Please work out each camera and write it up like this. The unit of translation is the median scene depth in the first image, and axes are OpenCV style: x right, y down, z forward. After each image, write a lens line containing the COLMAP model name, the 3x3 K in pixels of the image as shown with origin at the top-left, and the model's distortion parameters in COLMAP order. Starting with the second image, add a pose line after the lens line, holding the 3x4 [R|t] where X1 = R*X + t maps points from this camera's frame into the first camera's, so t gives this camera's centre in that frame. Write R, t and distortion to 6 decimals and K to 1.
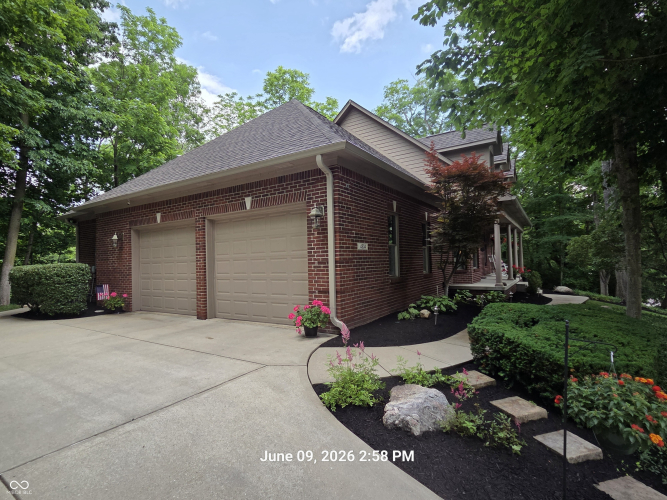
lens RADIAL K [[340.4, 0, 339.3], [0, 340.4, 249.1], [0, 0, 1]] dist [0.001353, 0.003788]
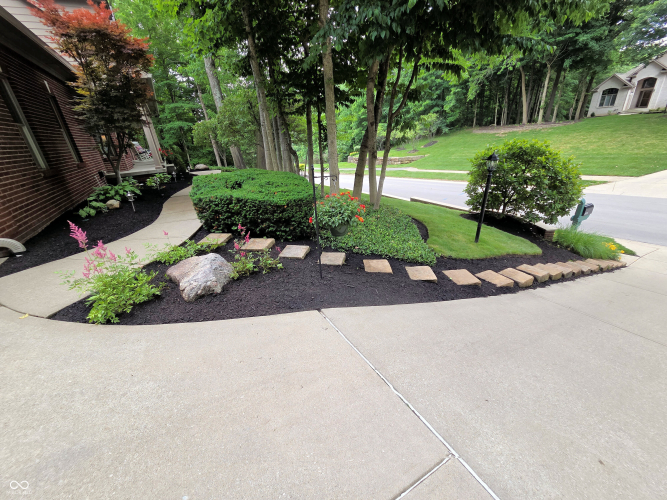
lens RADIAL K [[271.9, 0, 332.7], [0, 271.9, 251.3], [0, 0, 1]] dist [0.004200, -0.000708]
pose [[0.469667, -0.369625, 0.801742, -0.228817], [0.033091, 0.914868, 0.402394, 0.055837], [-0.882223, -0.162461, 0.441915, 0.238366]]
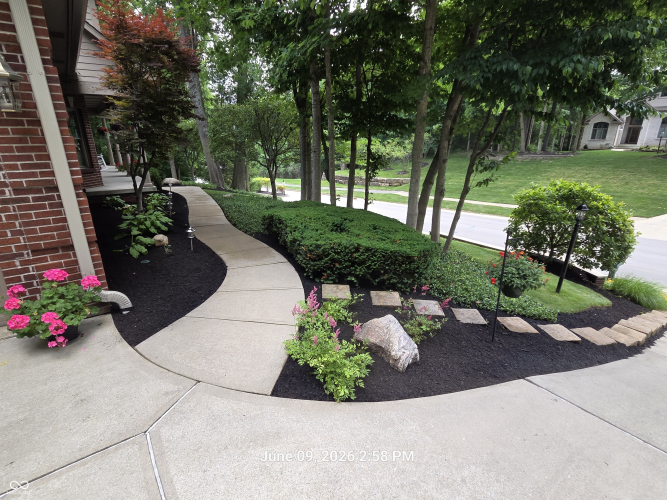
lens RADIAL K [[340.4, 0, 334.2], [0, 340.4, 251.2], [0, 0, 1]] dist [0.001353, 0.003788]
pose [[0.362787, -0.273050, 0.890971, -0.588648], [-0.038887, 0.950840, 0.307232, -0.068981], [-0.931061, -0.146107, 0.334334, 0.785182]]
